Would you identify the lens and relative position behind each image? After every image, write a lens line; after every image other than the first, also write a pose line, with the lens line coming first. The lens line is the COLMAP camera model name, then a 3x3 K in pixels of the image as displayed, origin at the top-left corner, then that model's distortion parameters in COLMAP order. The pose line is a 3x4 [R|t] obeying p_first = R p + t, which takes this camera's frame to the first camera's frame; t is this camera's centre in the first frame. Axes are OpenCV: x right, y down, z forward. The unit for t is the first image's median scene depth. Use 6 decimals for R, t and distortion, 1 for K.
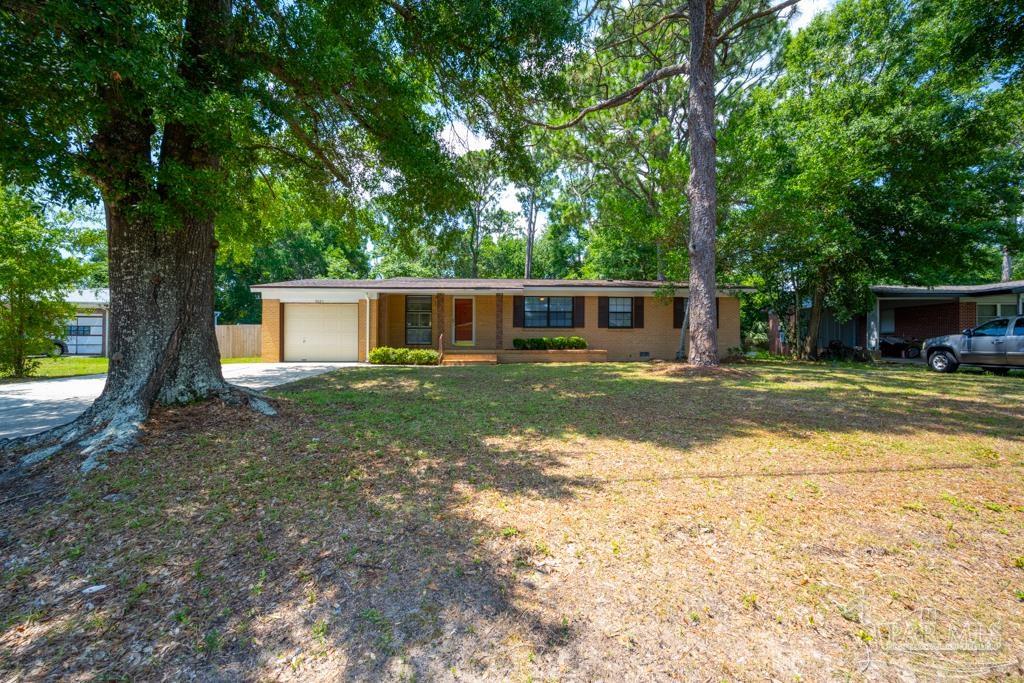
lens RADIAL K [[409.6, 0, 507.4], [0, 409.6, 337.0], [0, 0, 1]] dist [0.000013, 0.000052]
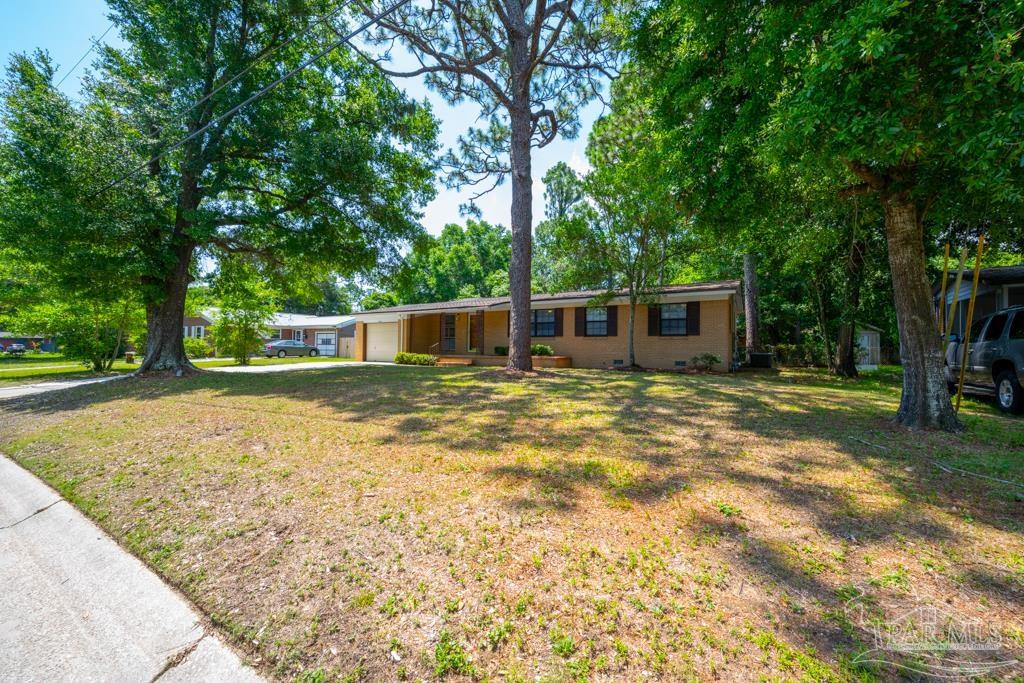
lens RADIAL K [[409.6, 0, 507.4], [0, 409.6, 337.0], [0, 0, 1]] dist [0.000013, 0.000052]
pose [[0.830704, -0.011803, -0.556589, 0.670063], [0.000885, 0.999802, -0.019881, 0.000253], [0.556714, 0.016023, 0.830550, 0.006713]]
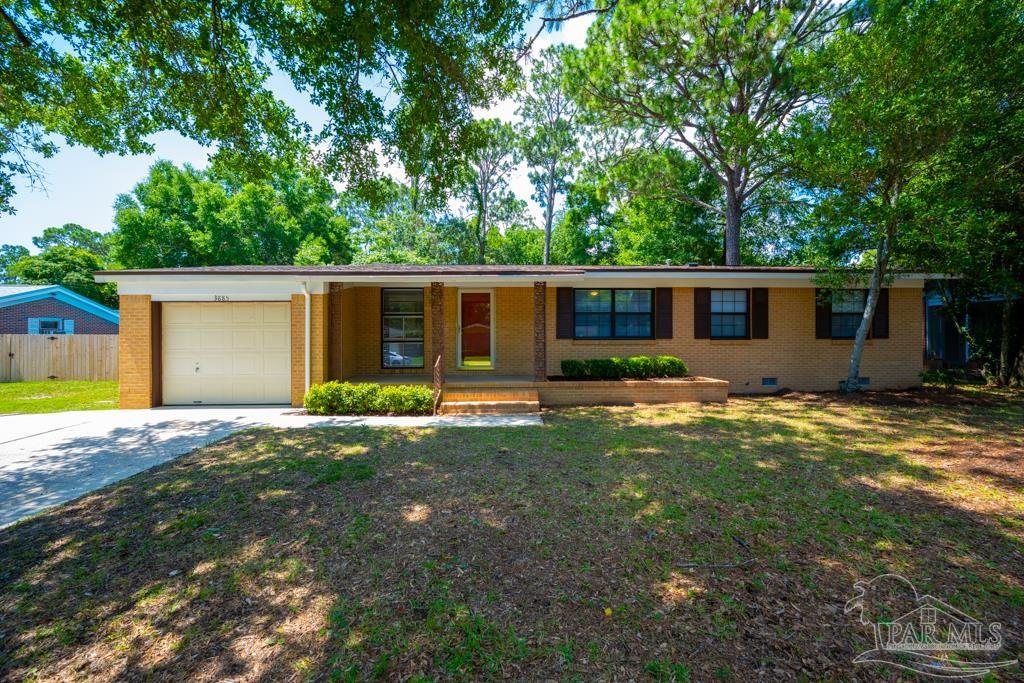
lens RADIAL K [[409.6, 0, 507.4], [0, 409.6, 337.0], [0, 0, 1]] dist [0.000013, 0.000052]
pose [[0.999956, -0.006522, -0.006742, -0.054888], [0.006541, 0.999974, 0.002908, -0.028882], [0.006723, -0.002952, 0.999973, 0.381840]]
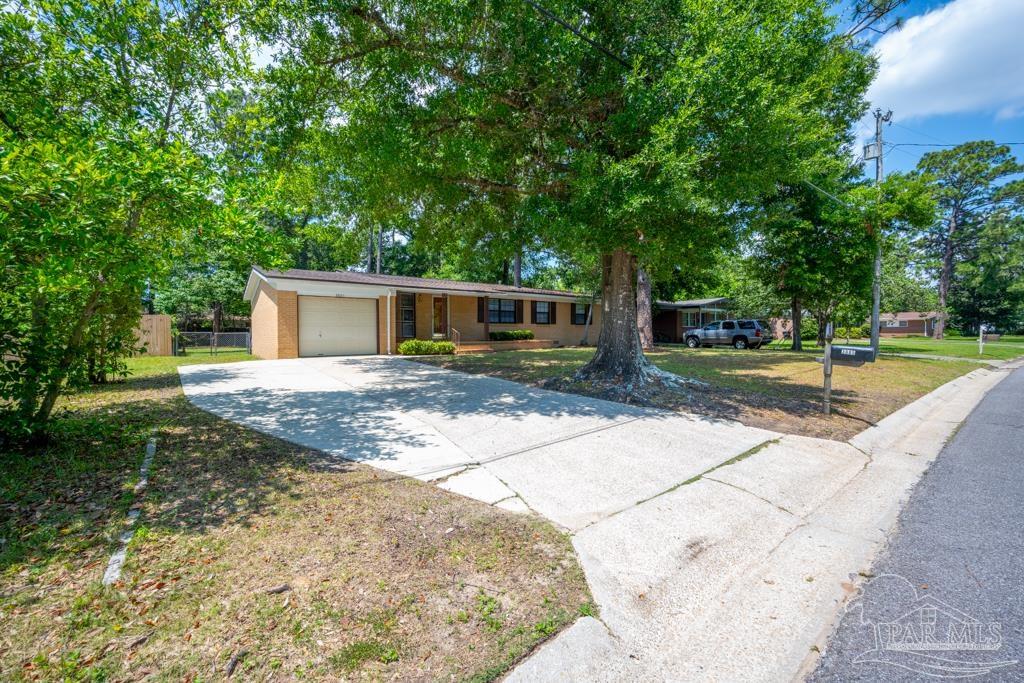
lens RADIAL K [[409.6, 0, 507.4], [0, 409.6, 337.0], [0, 0, 1]] dist [0.000013, 0.000052]
pose [[0.821103, -0.011003, 0.570674, -0.607522], [0.002850, 0.999881, 0.015178, 0.000634], [-0.570773, -0.010836, 0.821036, -0.060071]]
